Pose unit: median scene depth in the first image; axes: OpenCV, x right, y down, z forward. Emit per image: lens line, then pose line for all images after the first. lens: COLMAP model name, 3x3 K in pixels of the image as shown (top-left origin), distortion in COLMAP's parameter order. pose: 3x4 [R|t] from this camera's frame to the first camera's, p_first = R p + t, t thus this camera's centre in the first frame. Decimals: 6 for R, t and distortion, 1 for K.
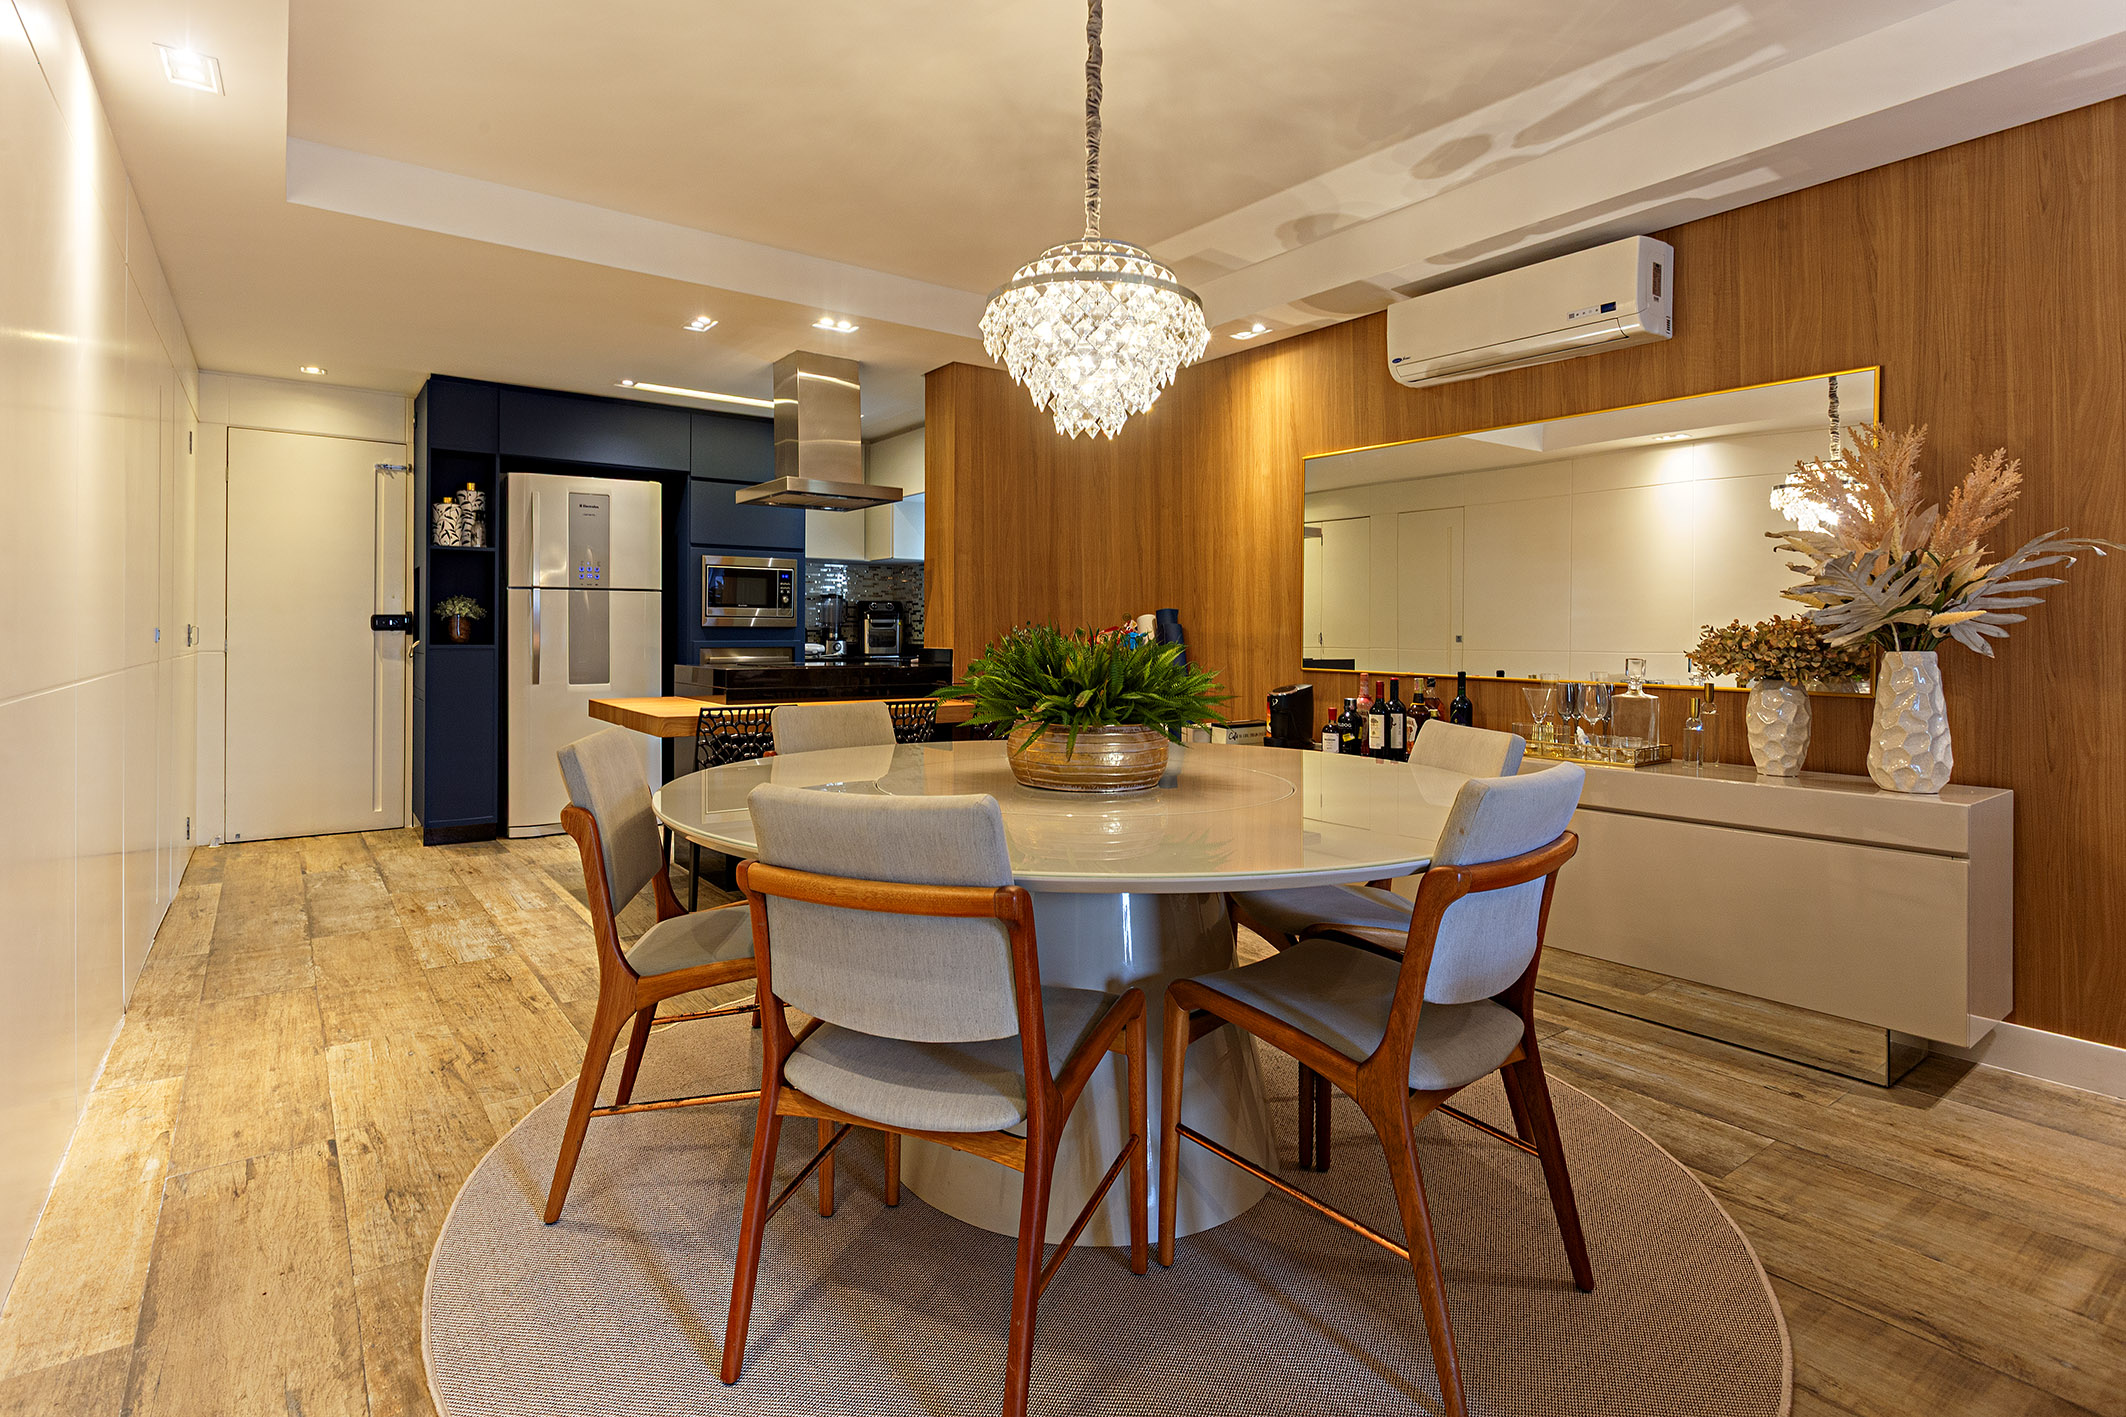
lens RADIAL K [[1103.3, 0, 1056.6], [0, 1103.3, 637.0], [0, 0, 1]] dist [-0.001967, -0.001259]
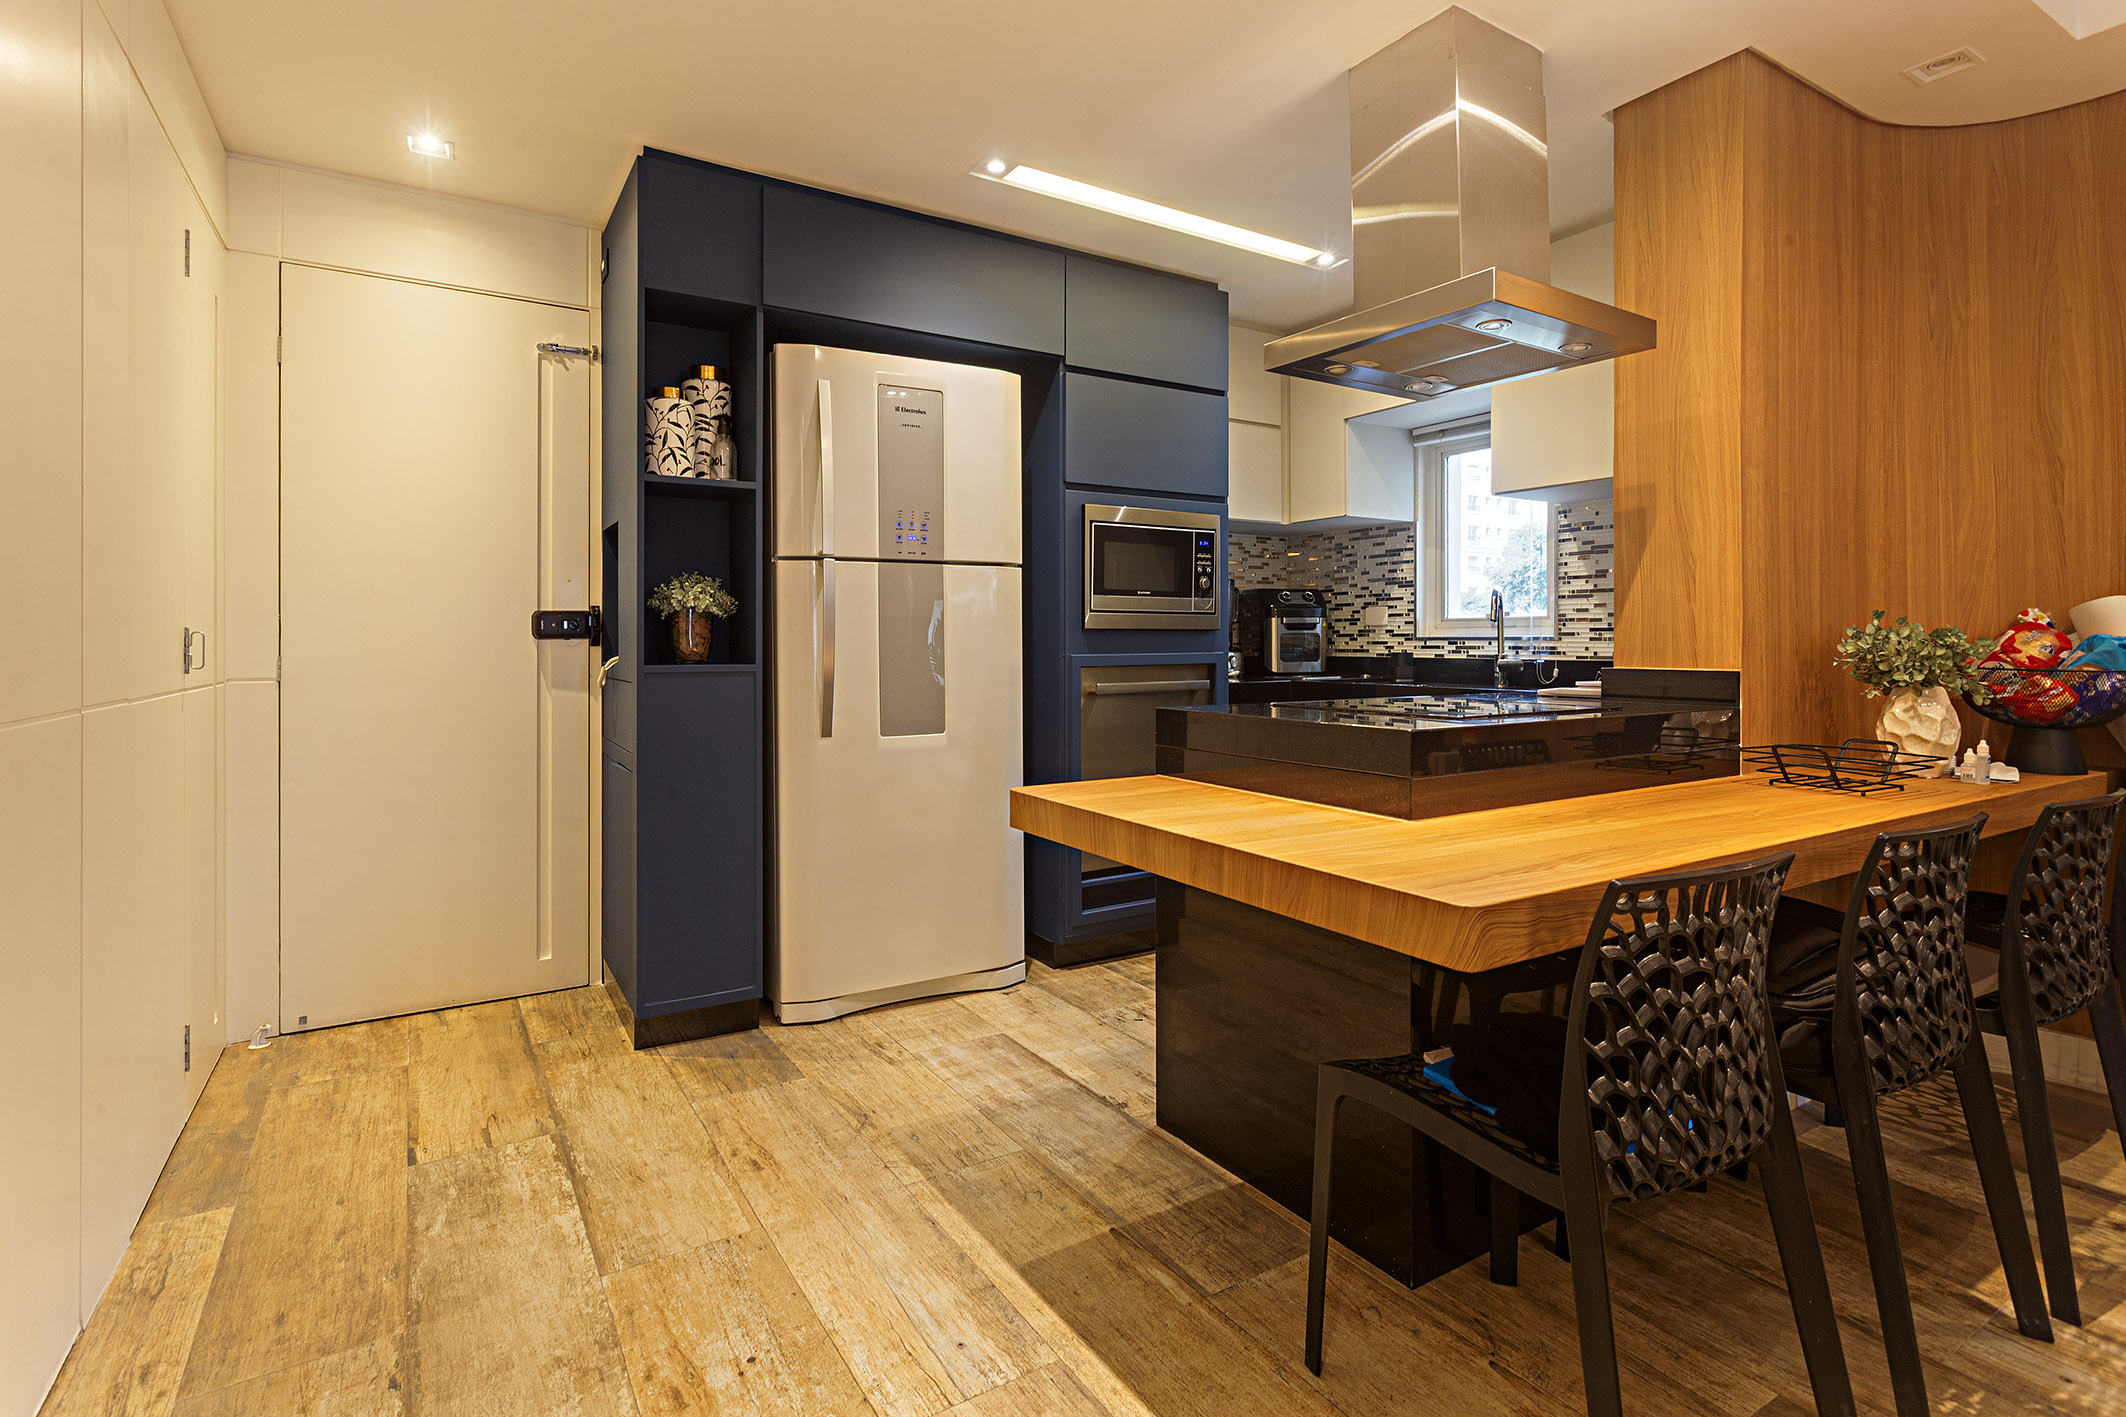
lens RADIAL K [[1012.1, 0, 1009.9], [0, 1012.1, 645.3], [0, 0, 1]] dist [-0.002514, -0.000750]
pose [[0.996052, -0.005028, -0.088625, -0.340245], [0.005104, 0.999987, 0.000629, -0.001980], [0.088621, -0.001078, 0.996065, 0.518033]]
